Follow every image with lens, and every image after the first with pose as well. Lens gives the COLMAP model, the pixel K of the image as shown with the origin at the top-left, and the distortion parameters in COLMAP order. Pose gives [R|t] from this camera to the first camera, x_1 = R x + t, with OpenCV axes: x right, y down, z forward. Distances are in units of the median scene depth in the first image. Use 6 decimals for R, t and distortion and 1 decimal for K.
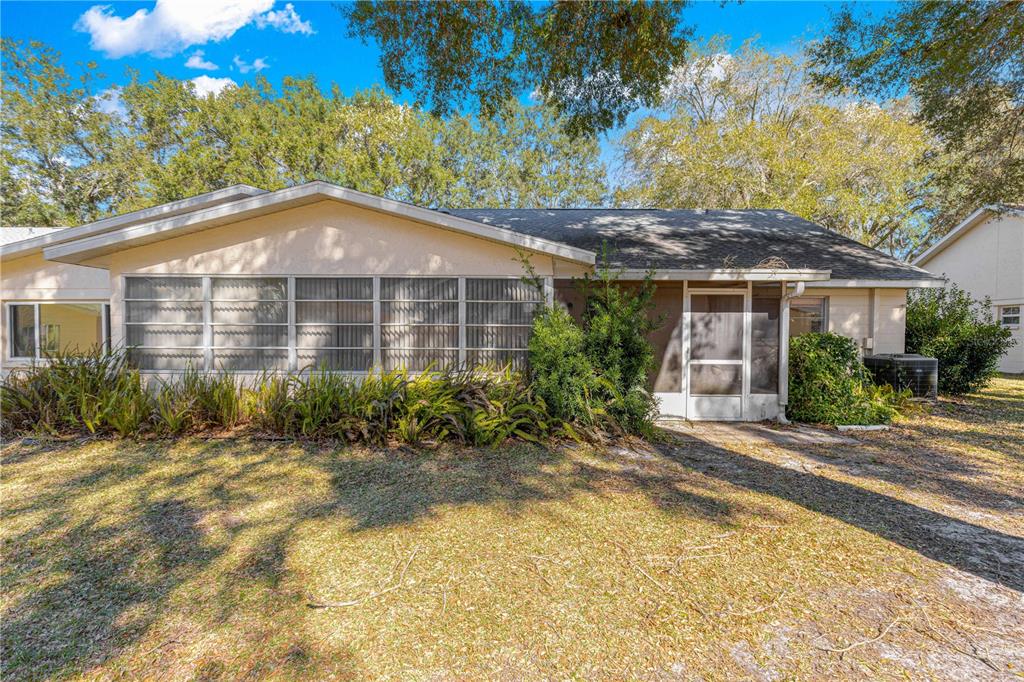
lens RADIAL K [[462.5, 0, 512.6], [0, 462.5, 343.4], [0, 0, 1]] dist [0.009852, 0.000179]
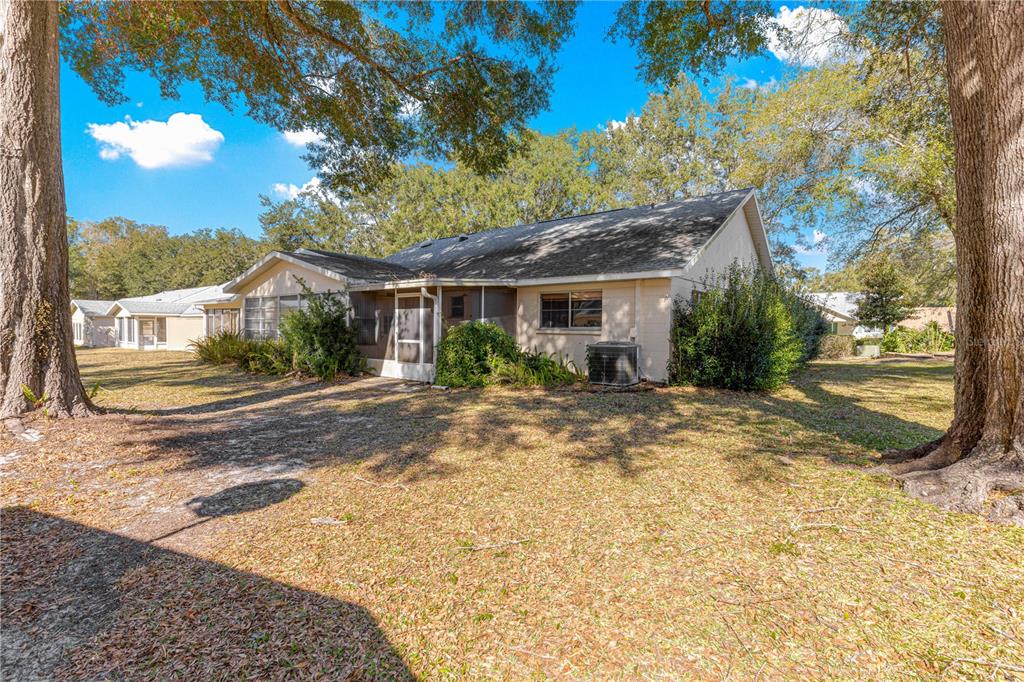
lens RADIAL K [[462.5, 0, 512.6], [0, 462.5, 343.4], [0, 0, 1]] dist [0.009852, 0.000179]
pose [[0.789672, 0.023839, -0.613067, 1.638306], [-0.015970, 0.999705, 0.018303, 0.013530], [0.613322, -0.004662, 0.789819, 0.008054]]
